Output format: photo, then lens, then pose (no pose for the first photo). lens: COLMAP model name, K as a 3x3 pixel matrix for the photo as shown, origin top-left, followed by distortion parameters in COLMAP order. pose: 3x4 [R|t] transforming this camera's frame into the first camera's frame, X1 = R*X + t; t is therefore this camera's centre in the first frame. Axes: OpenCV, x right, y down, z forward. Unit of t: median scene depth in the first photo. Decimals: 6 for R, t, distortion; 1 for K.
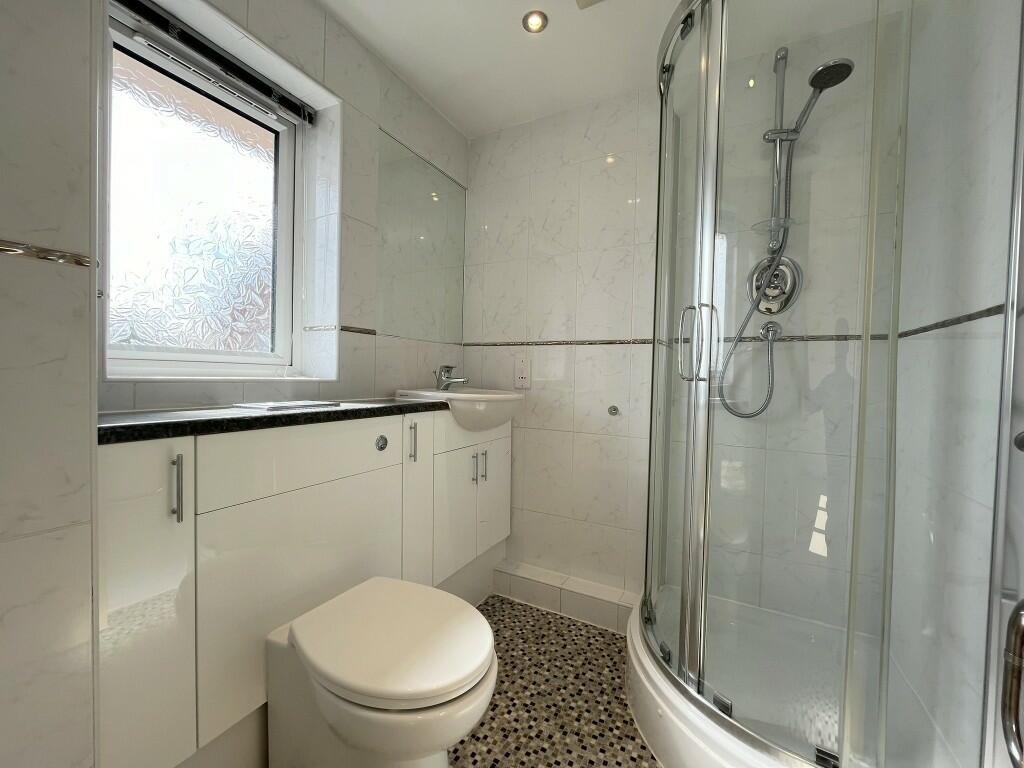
lens RADIAL K [[410.5, 0, 512.2], [0, 410.5, 384.6], [0, 0, 1]] dist [-0.000517, 0.000365]
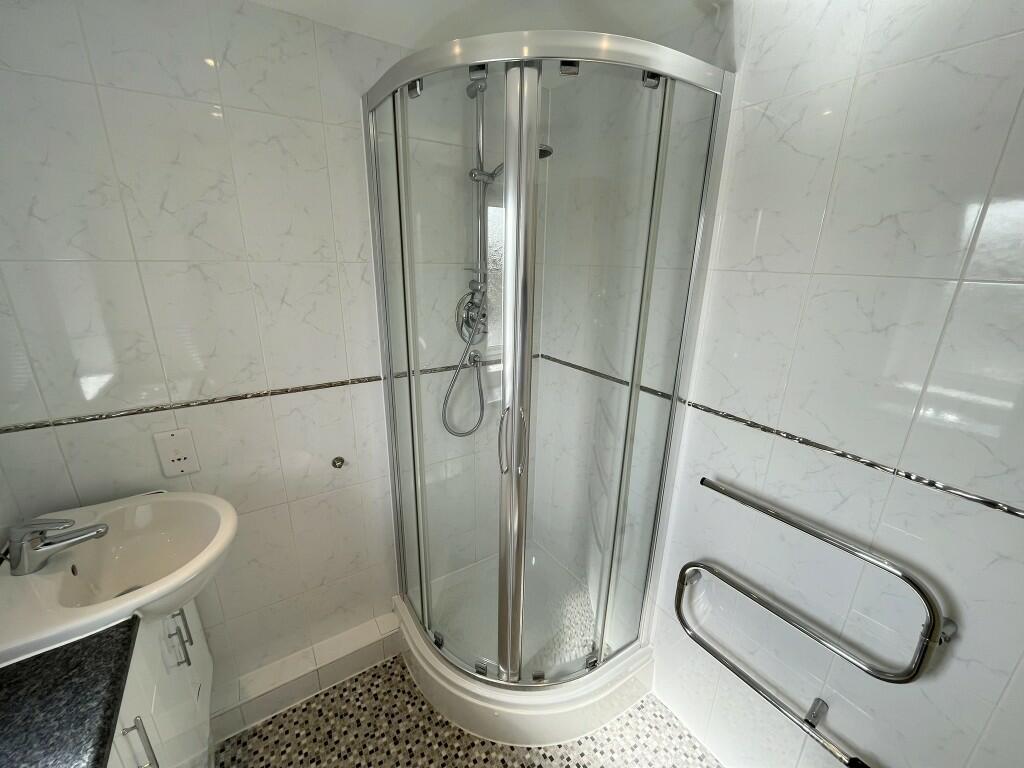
lens RADIAL K [[410.5, 0, 511.4], [0, 410.5, 386.9], [0, 0, 1]] dist [-0.000517, 0.000365]
pose [[0.485754, -0.269932, 0.831372, -0.305136], [0.014177, 0.953431, 0.301278, -0.419009], [-0.873981, -0.134561, 0.466959, 0.382715]]
